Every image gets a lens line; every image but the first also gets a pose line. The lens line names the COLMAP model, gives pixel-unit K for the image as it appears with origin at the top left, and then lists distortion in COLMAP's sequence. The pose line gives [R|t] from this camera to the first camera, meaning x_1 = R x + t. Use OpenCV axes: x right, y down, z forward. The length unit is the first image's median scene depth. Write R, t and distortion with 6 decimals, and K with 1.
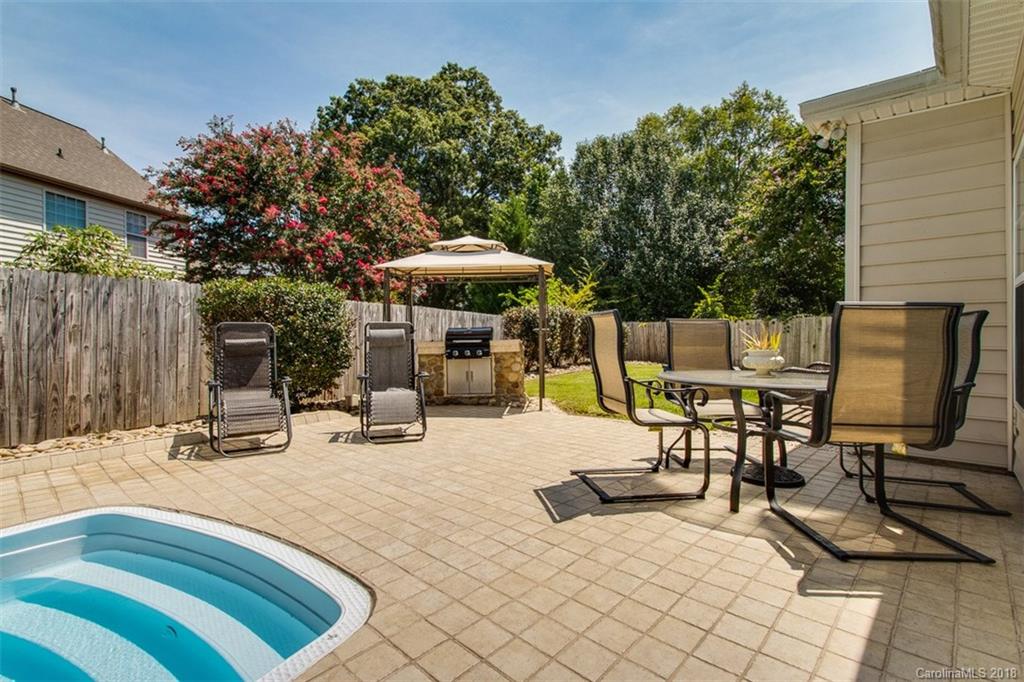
lens RADIAL K [[476.8, 0, 514.7], [0, 476.8, 343.6], [0, 0, 1]] dist [-0.002994, -0.000875]
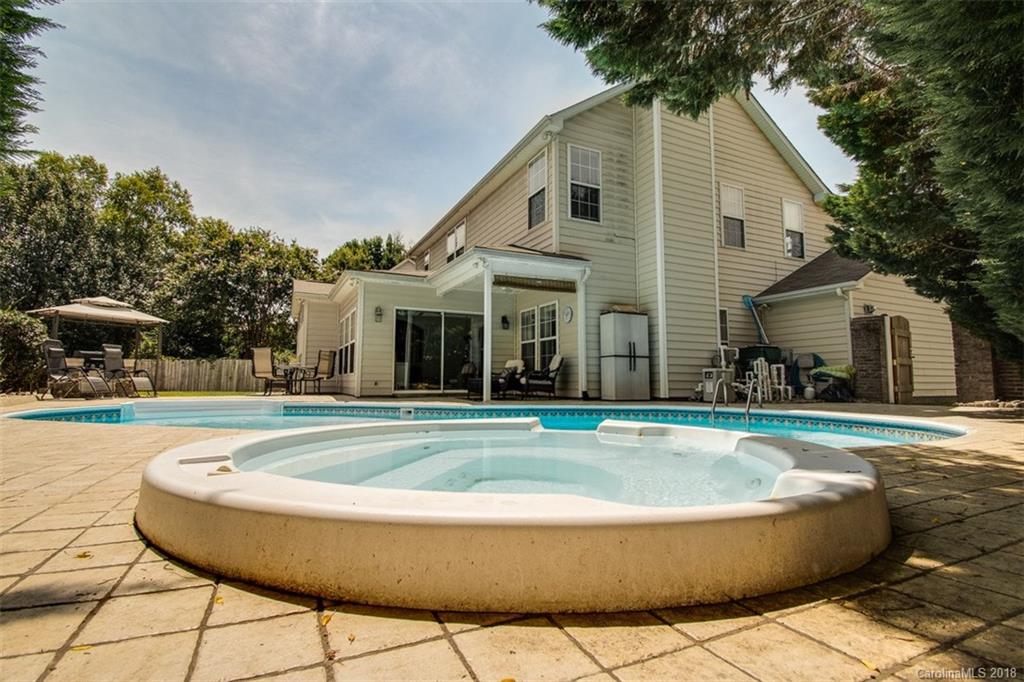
lens RADIAL K [[479.3, 0, 506.6], [0, 479.3, 358.7], [0, 0, 1]] dist [-0.000766, -0.000297]
pose [[0.351221, 0.065769, 0.933980, -0.540530], [0.002075, 0.997473, -0.071020, 0.055056], [-0.936290, 0.026881, 0.350197, -0.435253]]
